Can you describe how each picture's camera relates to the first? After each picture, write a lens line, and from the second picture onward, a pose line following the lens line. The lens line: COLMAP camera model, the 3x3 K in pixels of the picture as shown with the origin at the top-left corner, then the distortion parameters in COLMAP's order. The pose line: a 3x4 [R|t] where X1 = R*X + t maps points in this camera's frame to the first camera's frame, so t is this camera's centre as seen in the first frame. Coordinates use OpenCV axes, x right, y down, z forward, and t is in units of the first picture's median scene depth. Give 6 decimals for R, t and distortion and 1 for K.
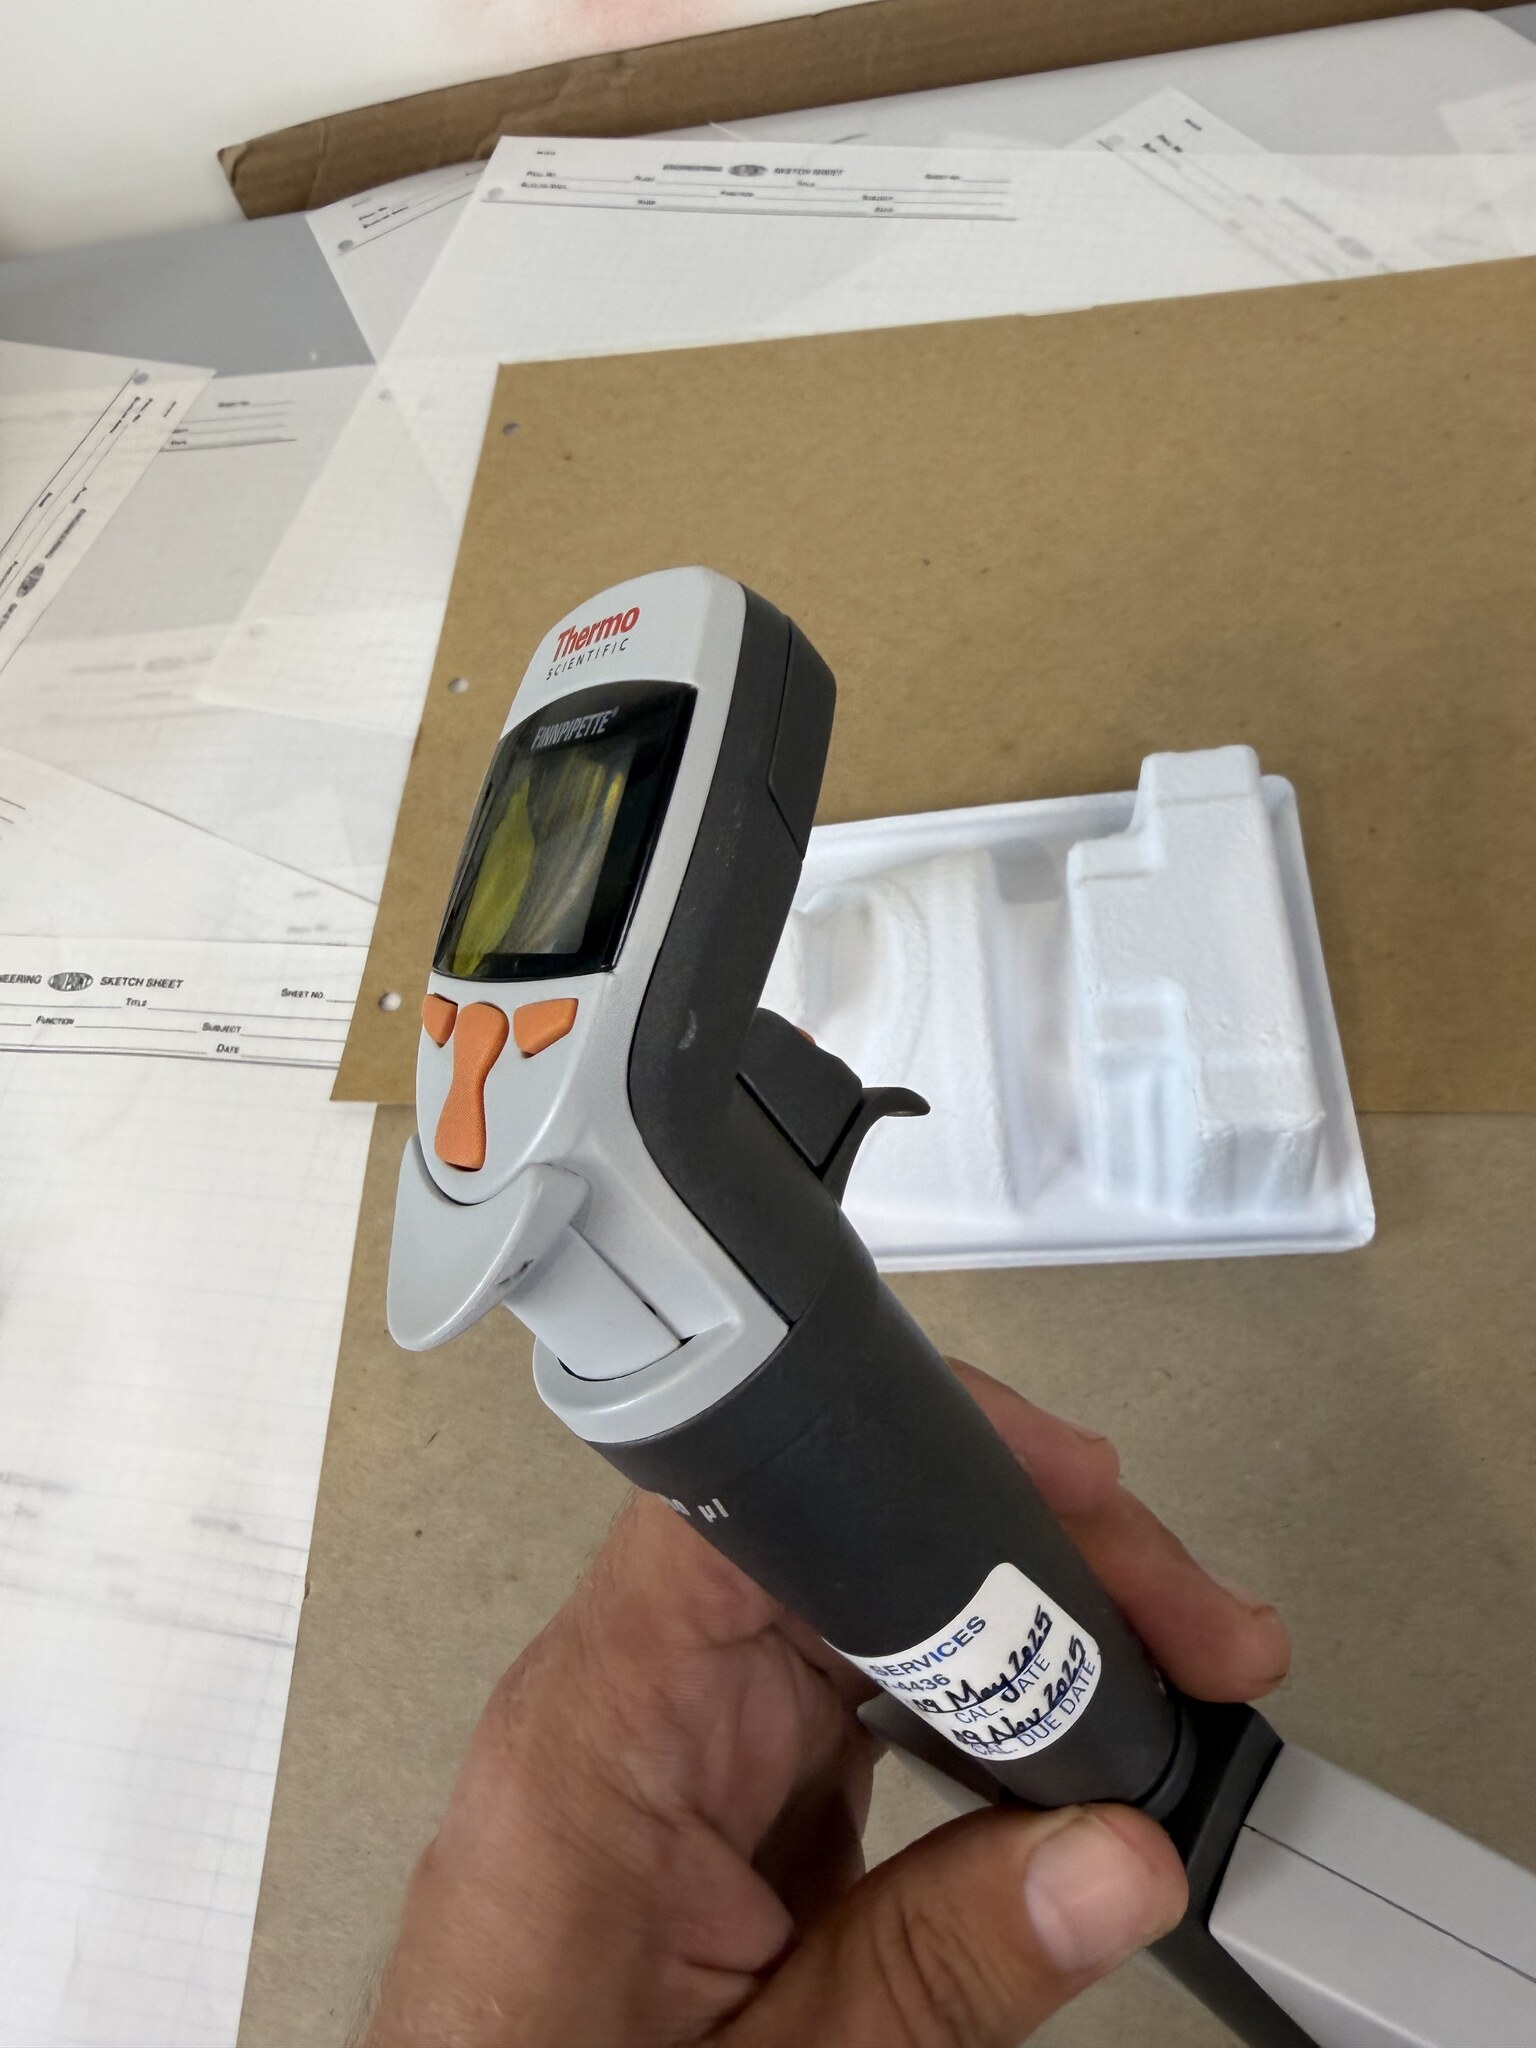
lens RADIAL K [[1452.6, 0, 795.3], [0, 1452.6, 966.7], [0, 0, 1]] dist [0.007918, -0.009916]
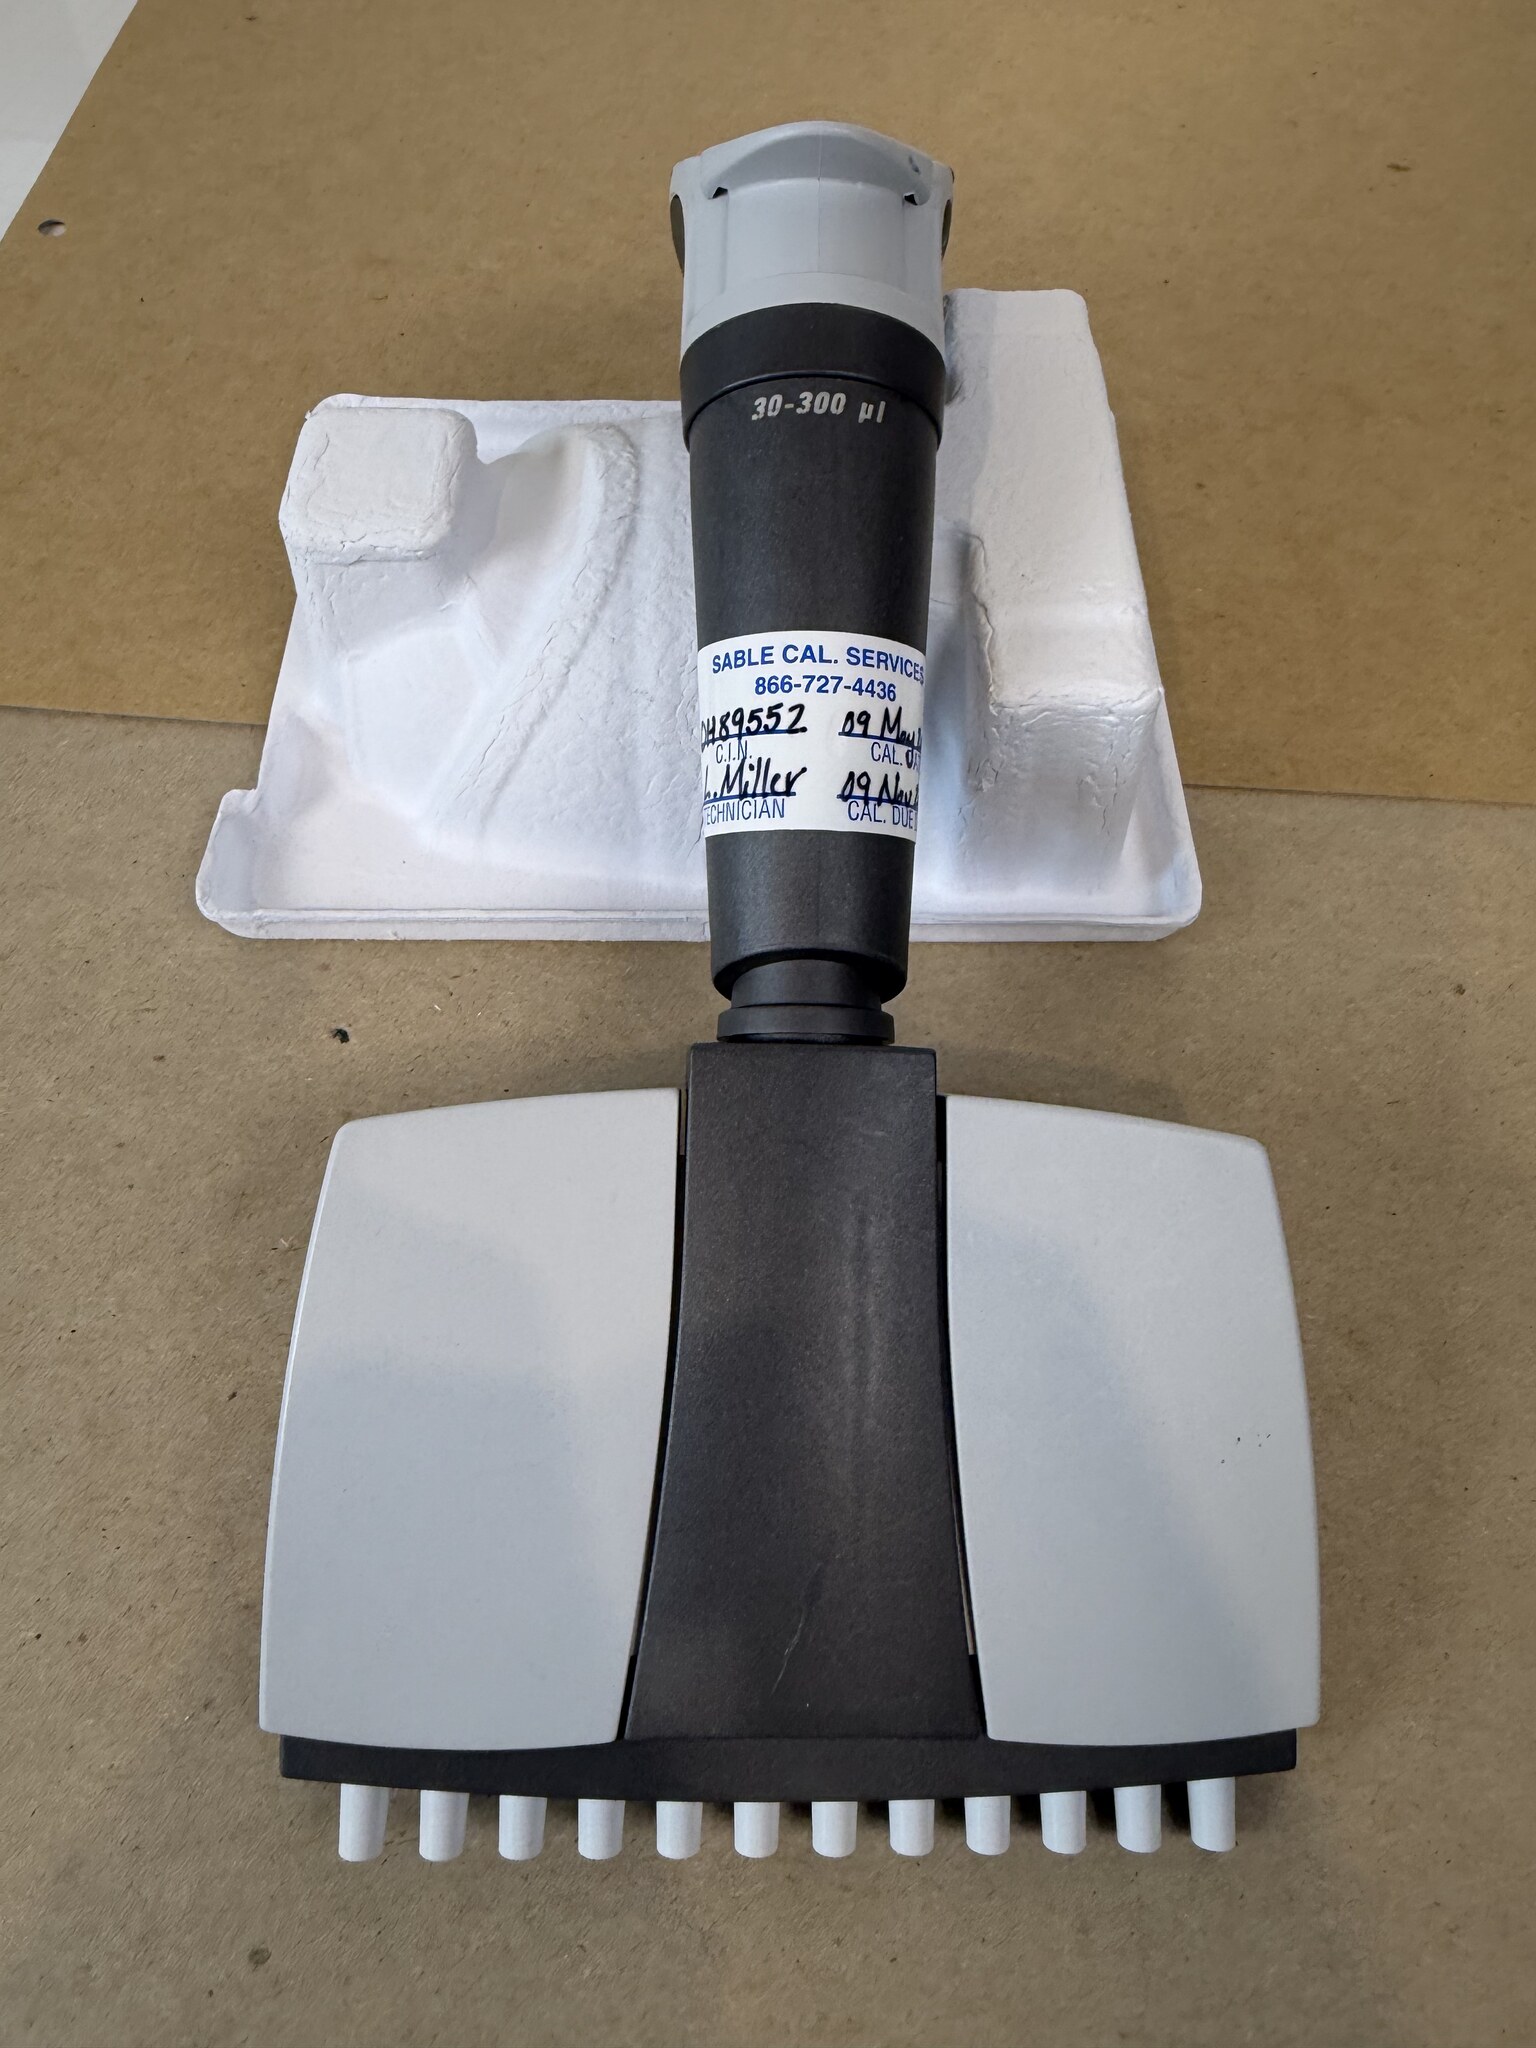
lens RADIAL K [[1452.6, 0, 783.0], [0, 1452.6, 891.1], [0, 0, 1]] dist [0.007918, -0.009916]
pose [[0.980669, 0.093779, 0.171736, 0.045944], [-0.082733, 0.994082, -0.070396, 0.187089], [-0.177321, 0.054827, 0.982625, 0.233477]]
